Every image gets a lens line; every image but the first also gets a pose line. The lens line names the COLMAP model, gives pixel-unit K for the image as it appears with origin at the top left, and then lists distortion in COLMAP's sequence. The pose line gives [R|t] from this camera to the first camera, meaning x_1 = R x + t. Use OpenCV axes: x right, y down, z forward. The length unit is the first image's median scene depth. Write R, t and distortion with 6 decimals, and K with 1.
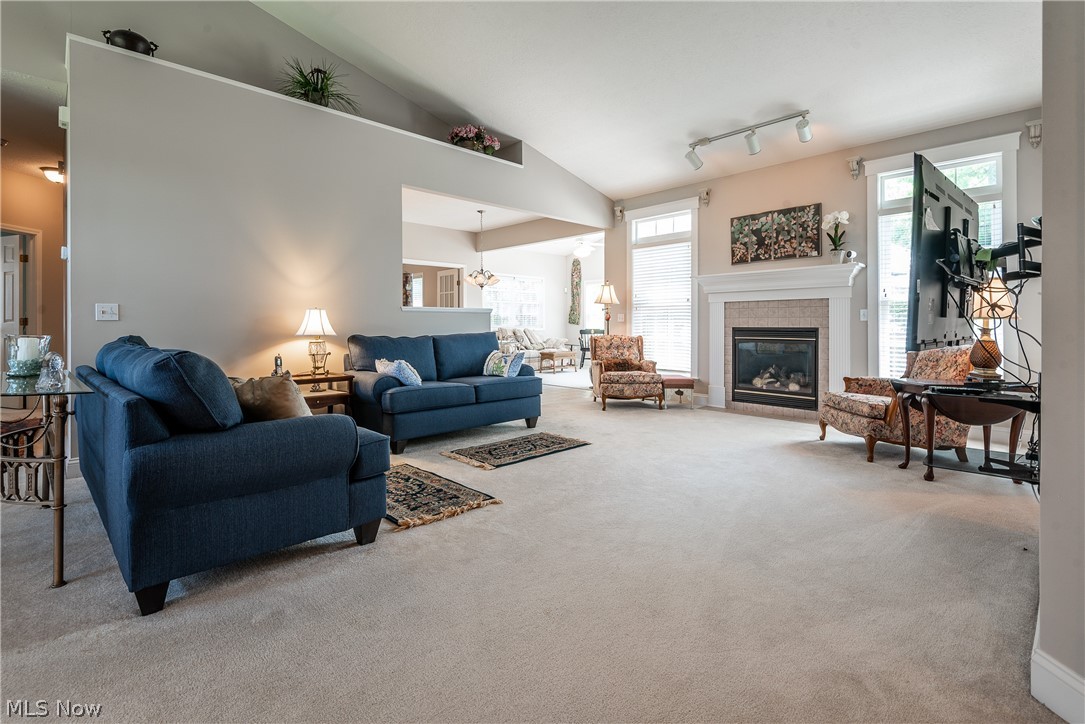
lens RADIAL K [[503.2, 0, 539.1], [0, 503.2, 331.0], [0, 0, 1]] dist [0.000015, -0.000190]
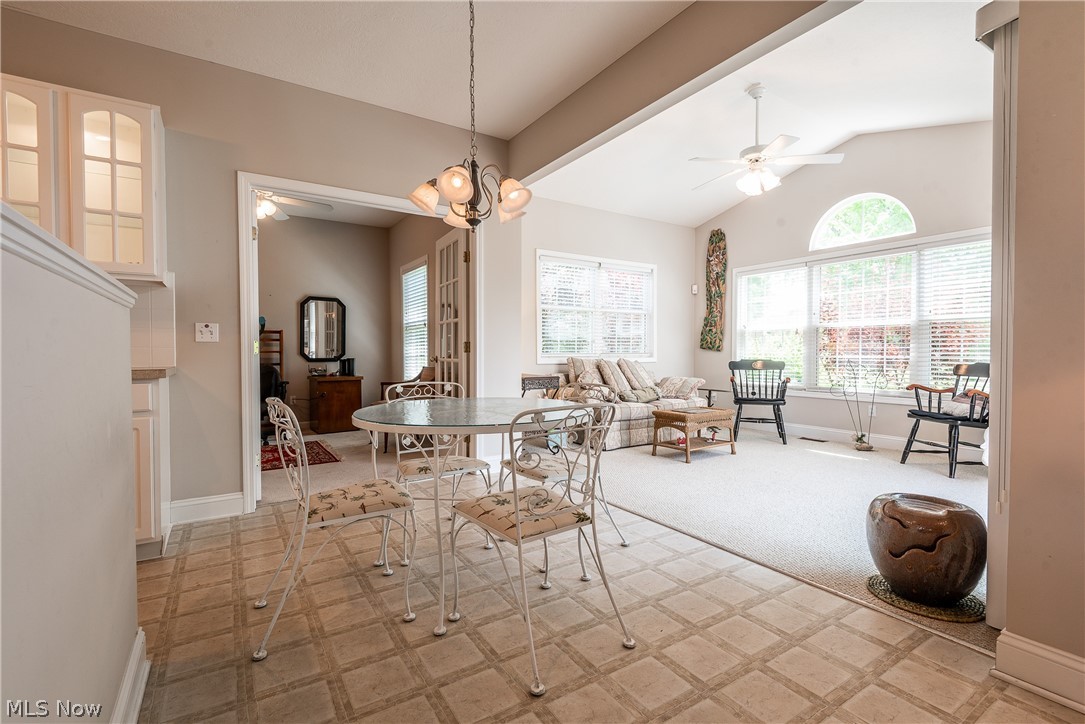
lens RADIAL K [[490.8, 0, 549.5], [0, 490.8, 357.4], [0, 0, 1]] dist [0.035854, -0.027266]
pose [[0.984257, 0.001164, -0.176738, -0.021702], [-0.001449, 0.999998, -0.001482, -0.011112], [0.176736, 0.001715, 0.984257, 1.046948]]
